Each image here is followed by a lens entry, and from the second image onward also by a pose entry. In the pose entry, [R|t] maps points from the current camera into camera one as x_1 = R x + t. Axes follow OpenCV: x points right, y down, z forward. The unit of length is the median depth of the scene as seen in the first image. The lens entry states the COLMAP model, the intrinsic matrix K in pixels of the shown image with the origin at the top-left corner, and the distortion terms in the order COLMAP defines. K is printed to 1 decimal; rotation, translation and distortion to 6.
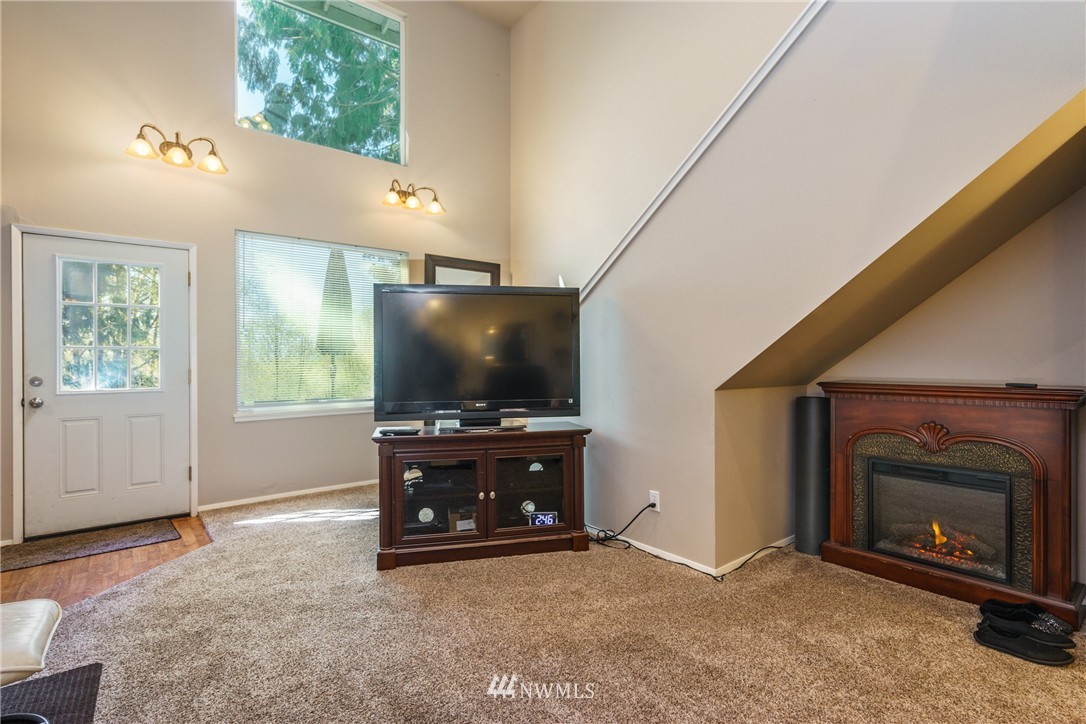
lens RADIAL K [[519.1, 0, 538.7], [0, 519.1, 358.2], [0, 0, 1]] dist [0.005239, 0.000785]
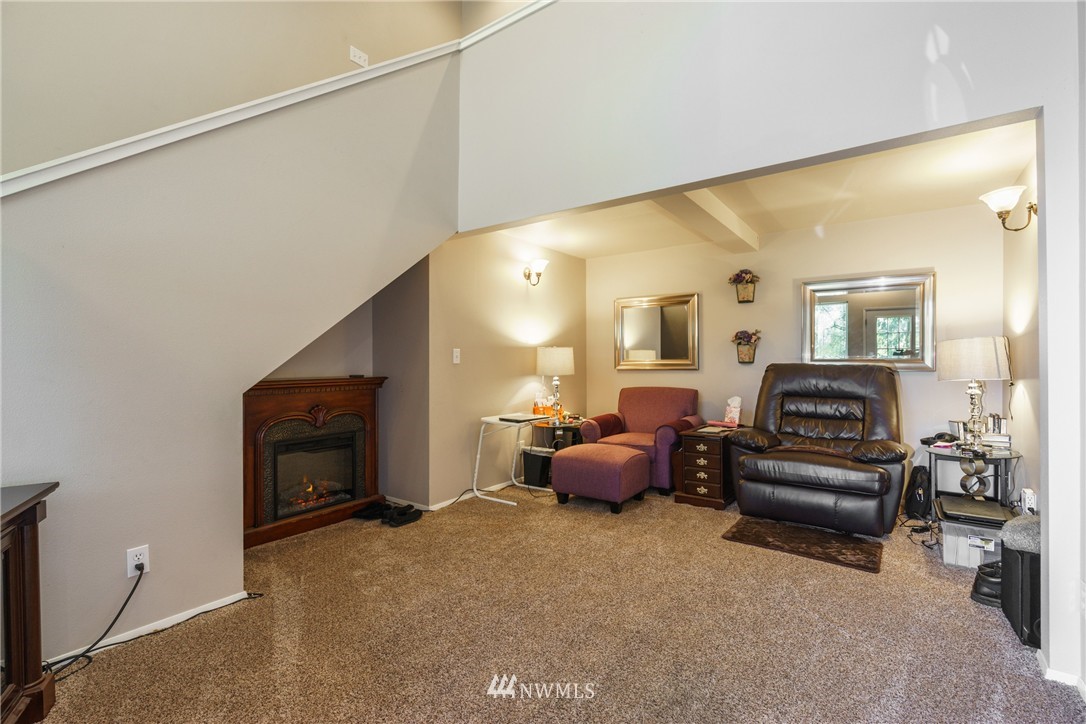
lens RADIAL K [[488.2, 0, 543.0], [0, 488.2, 363.2], [0, 0, 1]] dist [-0.001848, -0.000032]
pose [[-0.259111, -0.000398, 0.965848, -0.609329], [0.000430, 1.000000, 0.000527, 0.009088], [-0.965848, 0.000551, -0.259110, 0.708915]]
